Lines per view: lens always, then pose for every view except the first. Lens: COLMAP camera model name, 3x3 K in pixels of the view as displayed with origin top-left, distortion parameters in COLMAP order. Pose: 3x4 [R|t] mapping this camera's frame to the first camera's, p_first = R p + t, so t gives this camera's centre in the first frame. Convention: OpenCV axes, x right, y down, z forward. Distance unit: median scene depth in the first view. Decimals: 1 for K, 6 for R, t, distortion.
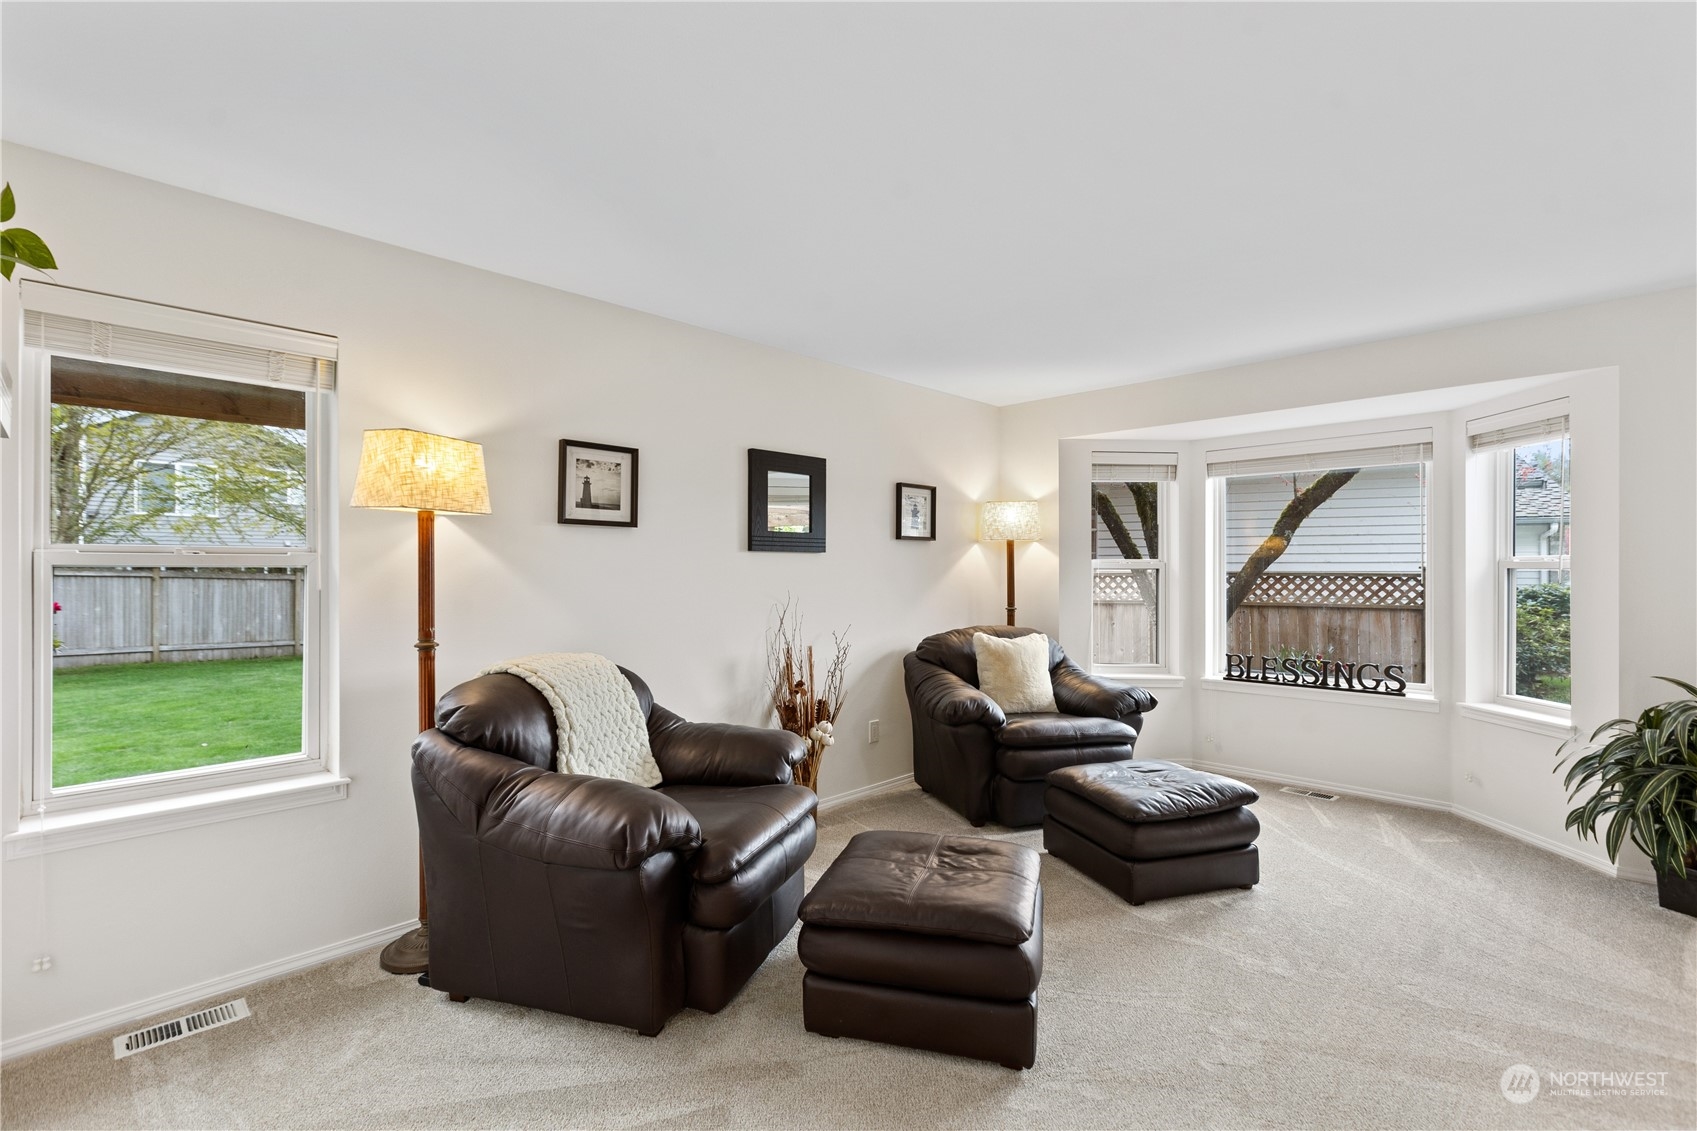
lens RADIAL K [[763.8, 0, 849.7], [0, 763.8, 558.7], [0, 0, 1]] dist [0.010000, 0.000052]
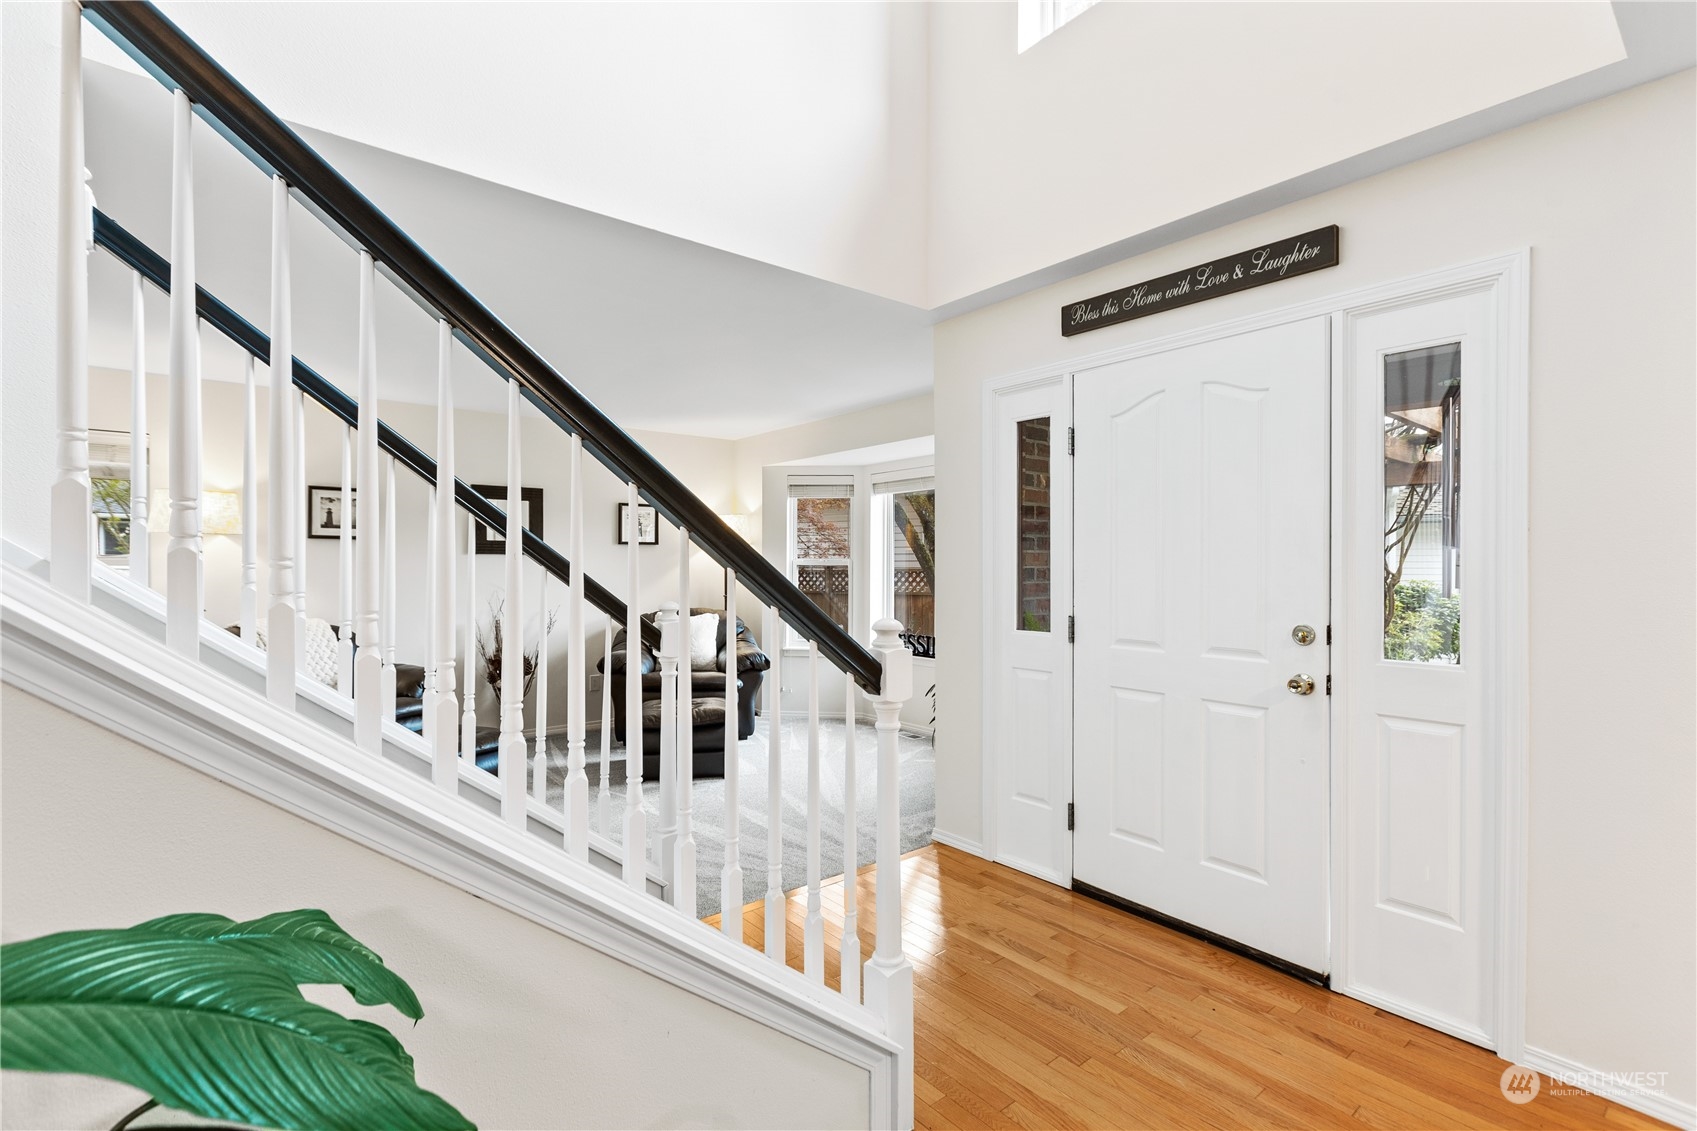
lens RADIAL K [[768.9, 0, 851.7], [0, 768.9, 573.9], [0, 0, 1]] dist [0.002514, -0.000031]
pose [[0.992880, -0.000395, -0.119114, 0.752023], [0.003220, 0.999718, 0.023520, -0.004615], [0.119071, -0.023736, 0.992602, -0.370501]]
